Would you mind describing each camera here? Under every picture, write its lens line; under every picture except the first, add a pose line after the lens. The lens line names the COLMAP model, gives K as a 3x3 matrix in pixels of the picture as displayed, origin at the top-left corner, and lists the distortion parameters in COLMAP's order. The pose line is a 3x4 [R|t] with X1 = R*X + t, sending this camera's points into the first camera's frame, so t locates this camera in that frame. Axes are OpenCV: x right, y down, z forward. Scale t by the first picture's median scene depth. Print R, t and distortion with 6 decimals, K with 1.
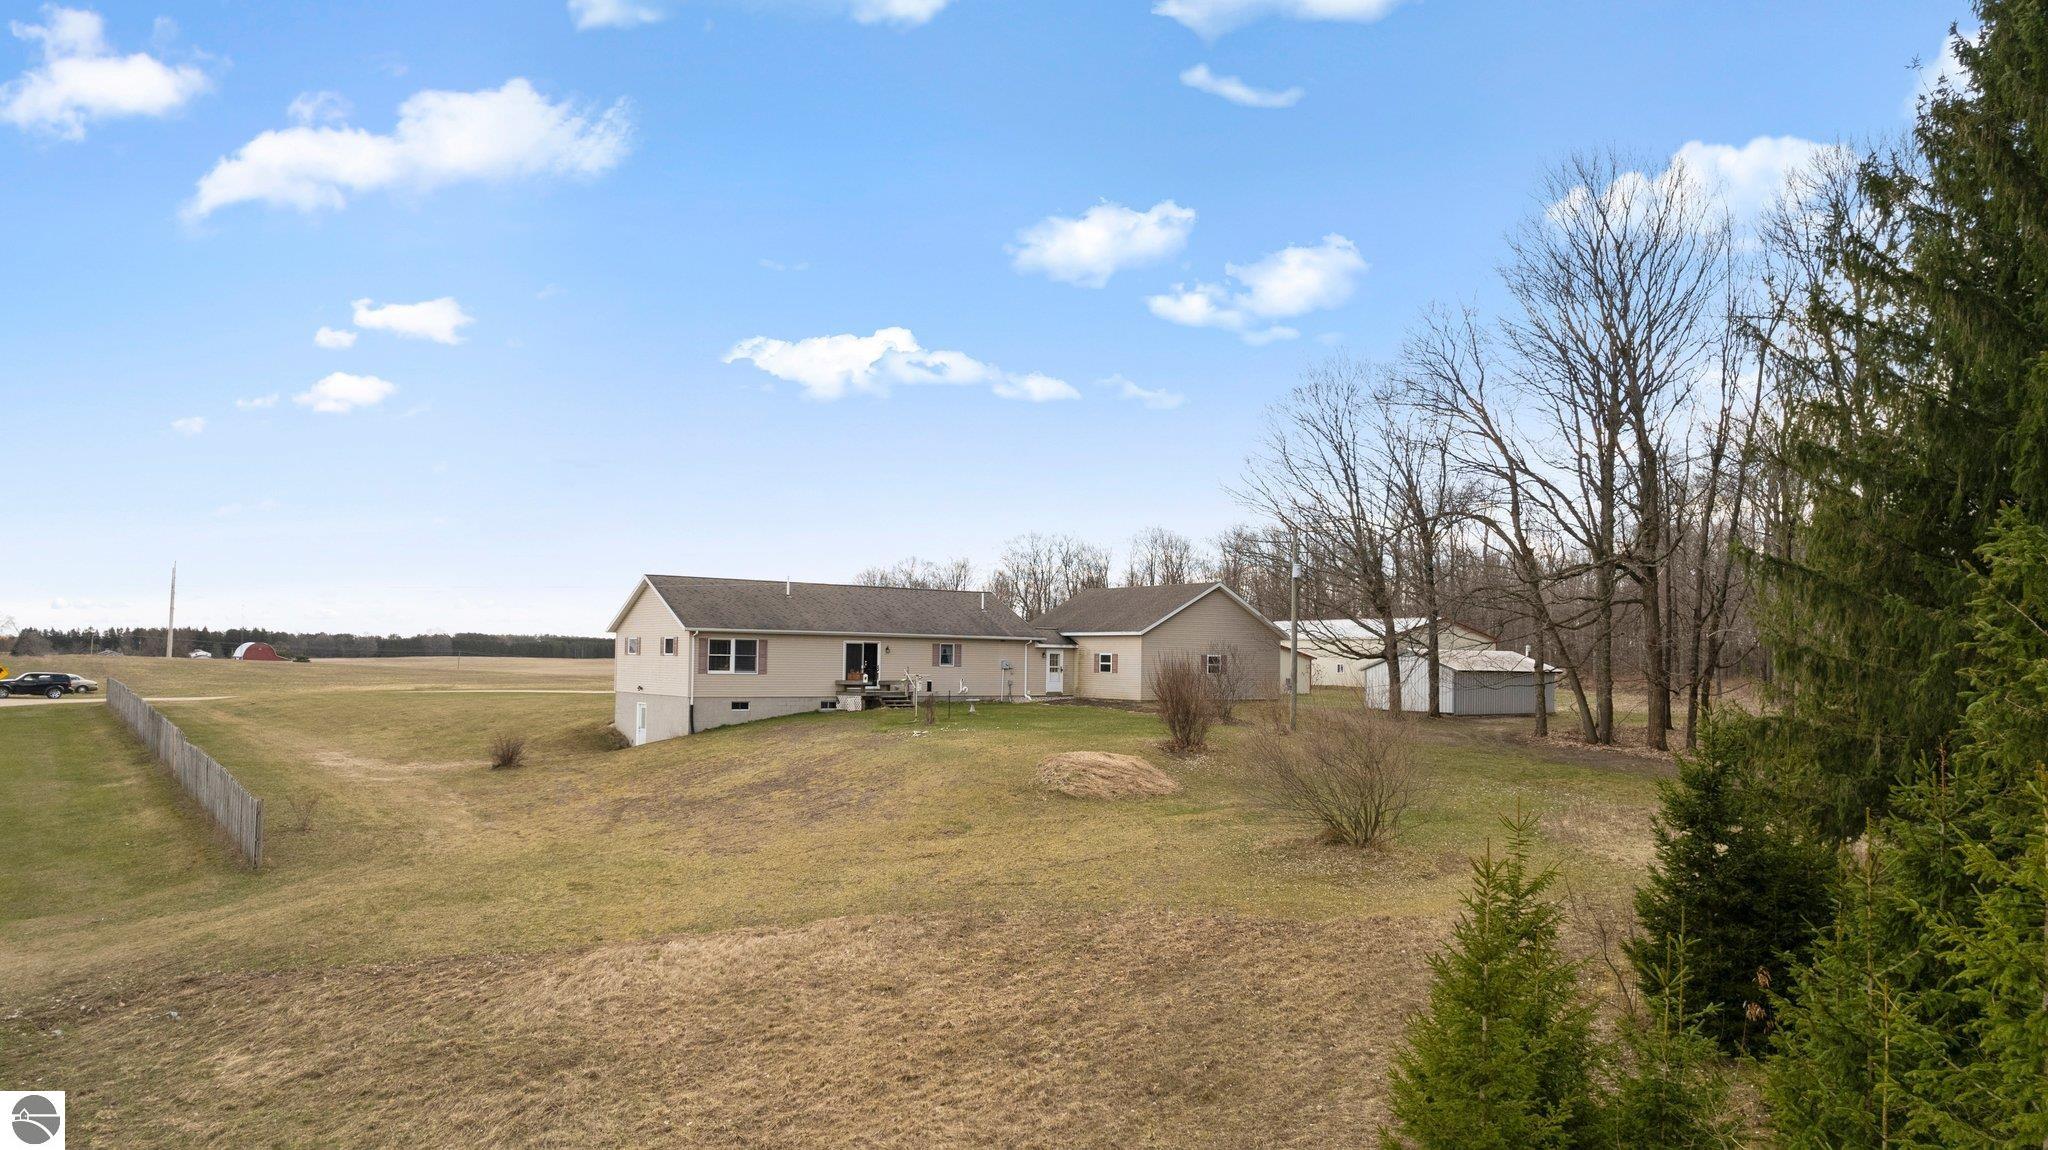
lens RADIAL K [[1317.0, 0, 1024.0], [0, 1317.0, 575.0], [0, 0, 1]] dist [-0.051647, 0.038399]
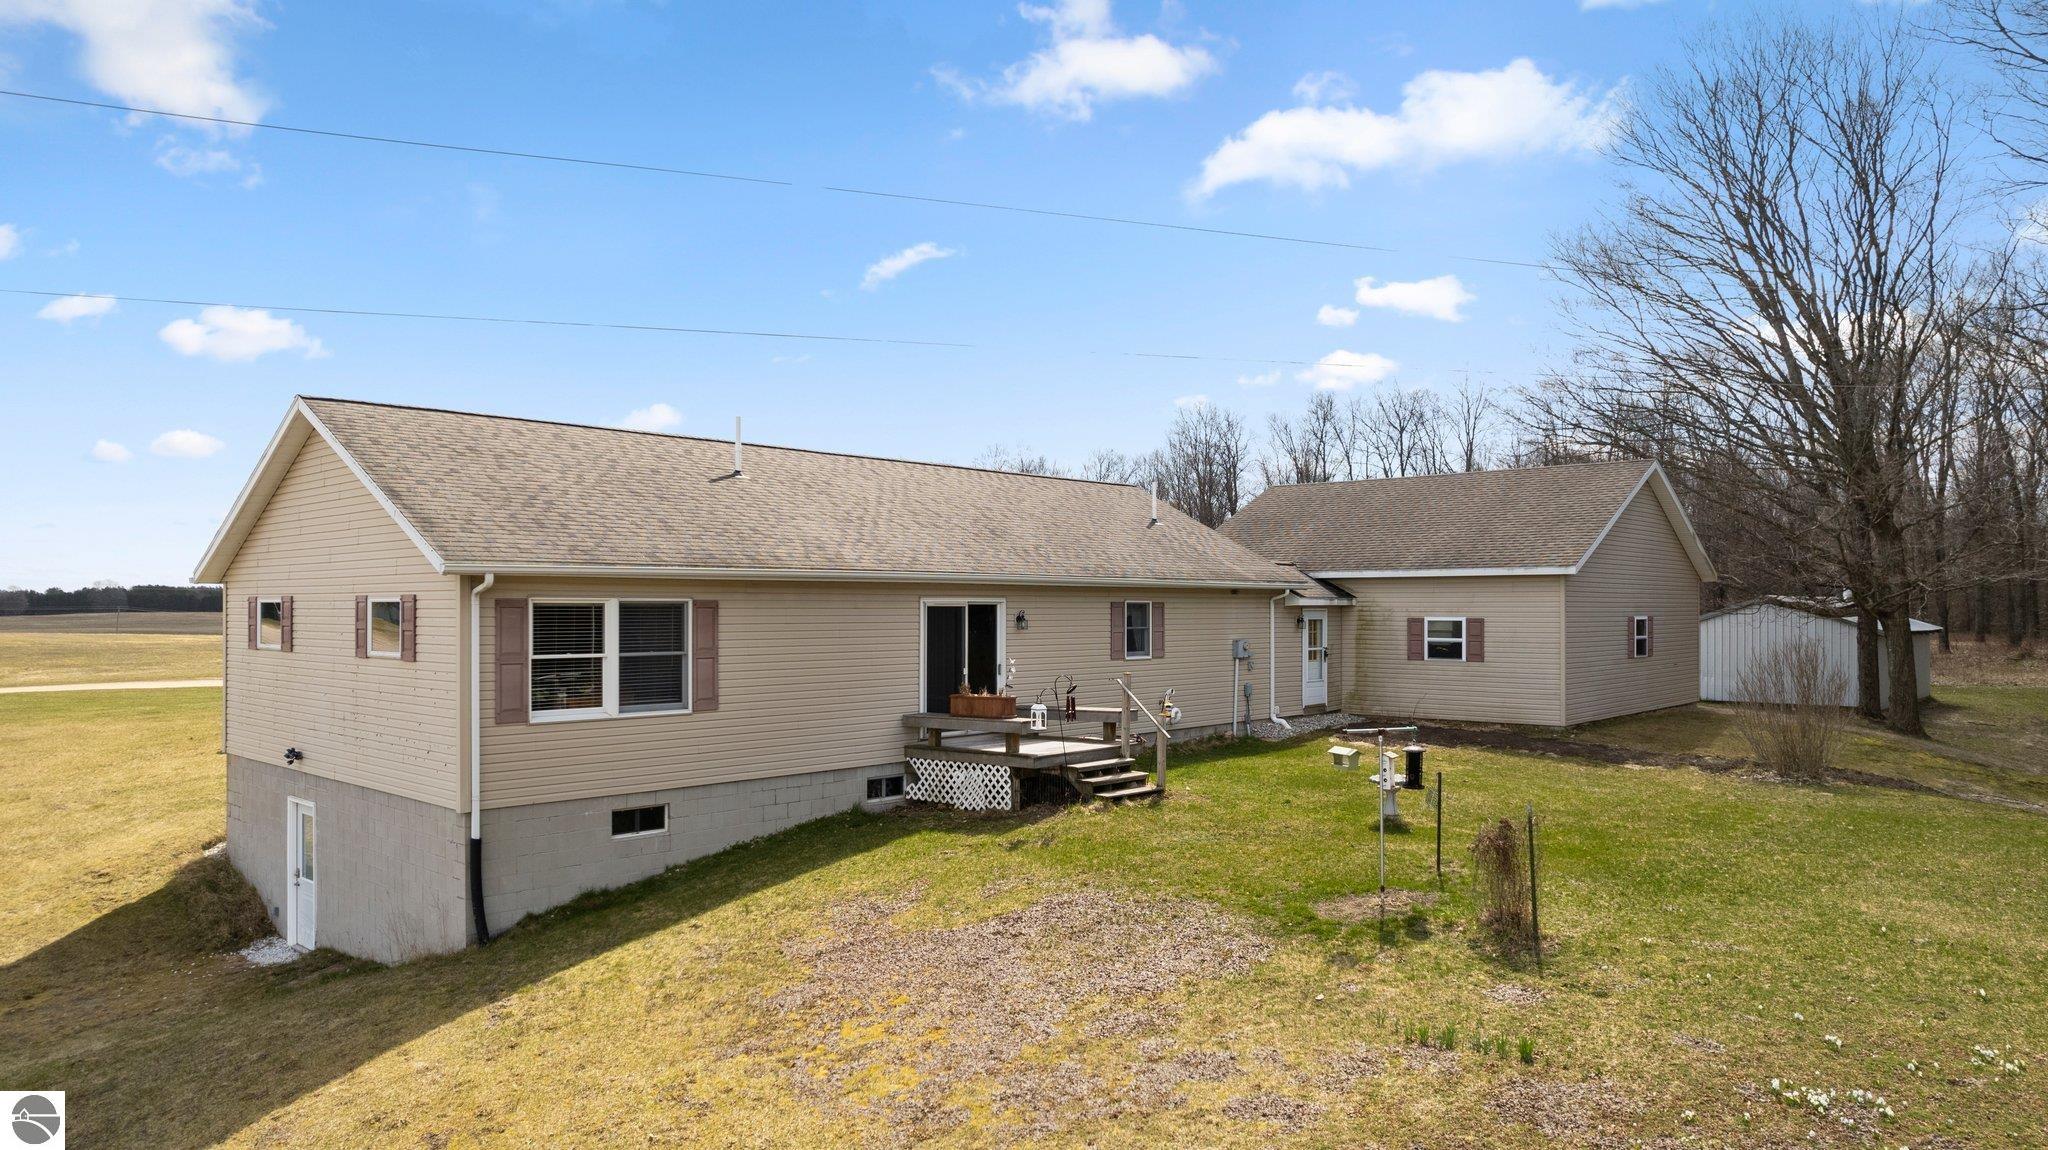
lens RADIAL K [[1317.0, 0, 1024.0], [0, 1317.0, 575.0], [0, 0, 1]] dist [-0.051647, 0.038399]
pose [[0.982381, -0.010999, 0.186566, -0.155806], [0.003165, 0.999103, 0.042234, 0.025671], [-0.186863, -0.040899, 0.981534, 0.581156]]
